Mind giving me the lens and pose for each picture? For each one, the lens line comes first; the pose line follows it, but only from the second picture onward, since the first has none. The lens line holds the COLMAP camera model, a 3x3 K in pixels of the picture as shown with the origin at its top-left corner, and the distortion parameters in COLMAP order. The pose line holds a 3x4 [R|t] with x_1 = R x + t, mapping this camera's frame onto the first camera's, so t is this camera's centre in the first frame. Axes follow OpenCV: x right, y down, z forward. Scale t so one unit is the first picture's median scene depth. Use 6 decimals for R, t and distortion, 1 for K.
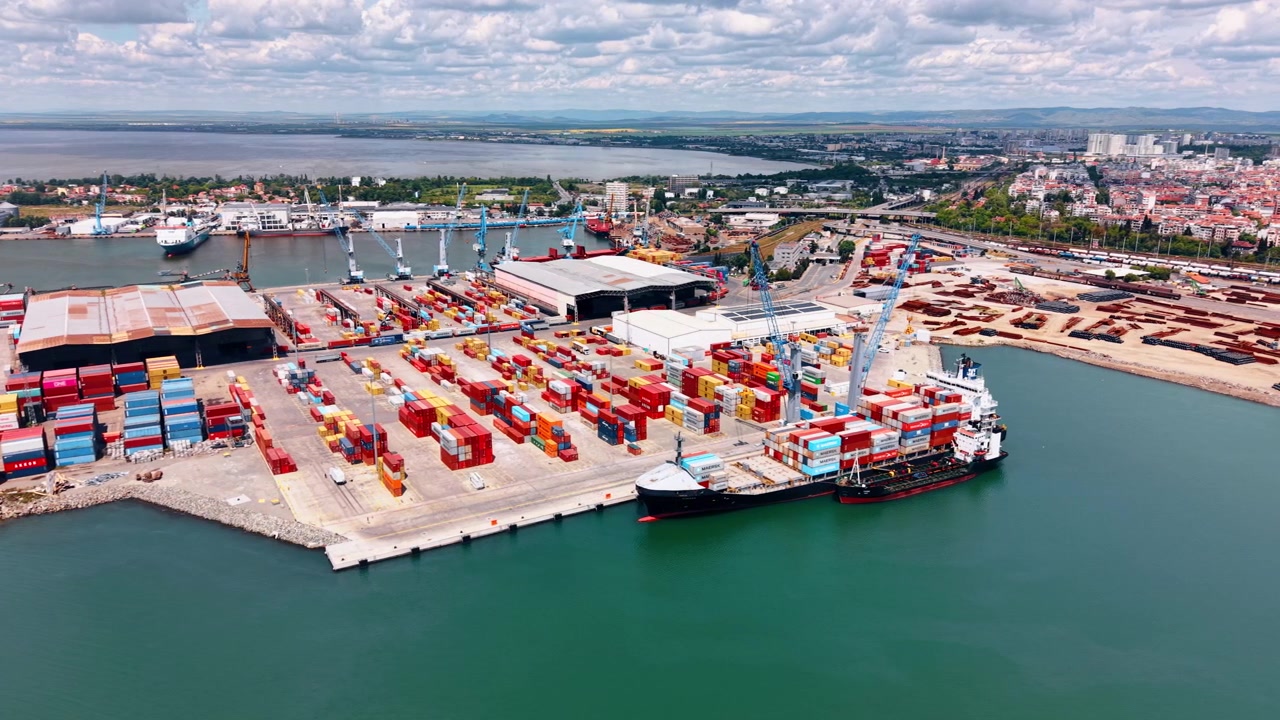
lens RADIAL K [[911.5, 0, 640.0], [0, 911.5, 360.0], [0, 0, 1]] dist [0.003893, -0.006951]
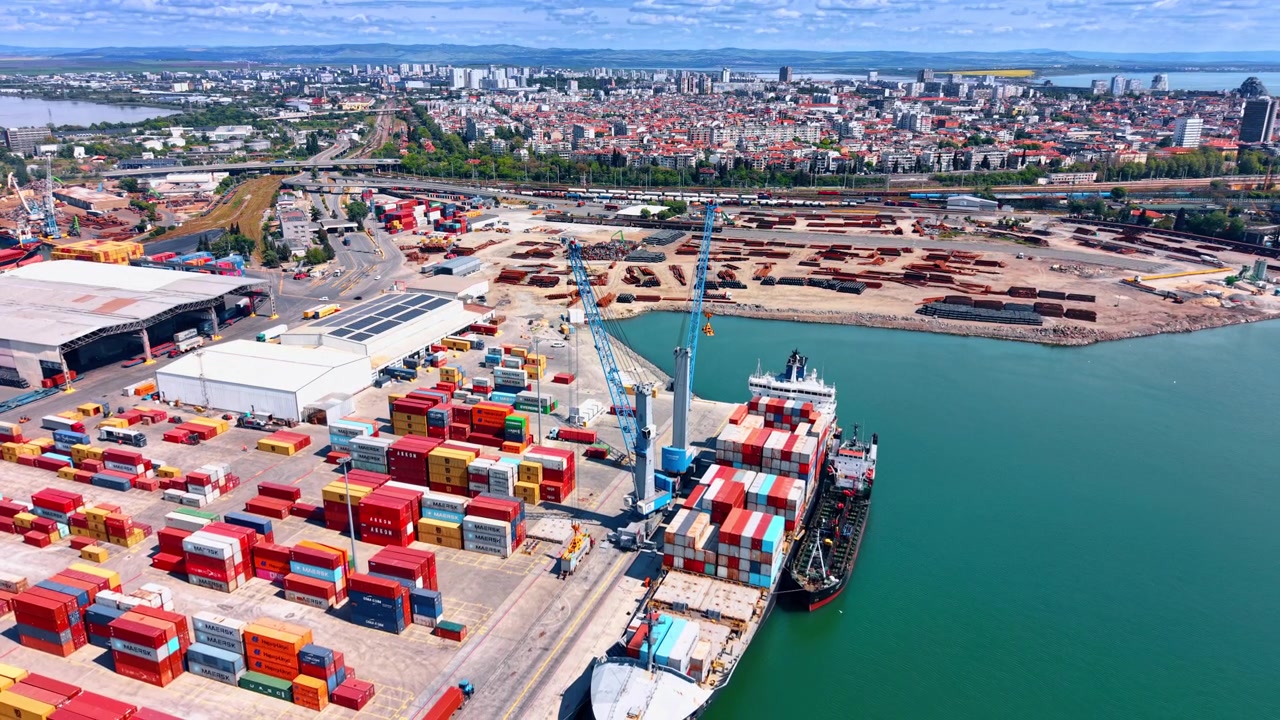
lens RADIAL K [[911.5, 0, 640.0], [0, 911.5, 360.0], [0, 0, 1]] dist [0.003893, -0.006951]
pose [[0.770441, -0.197126, 0.606269, -0.159134], [0.158565, 0.980361, 0.117258, -0.079627], [-0.617477, 0.005793, 0.786568, 0.346610]]
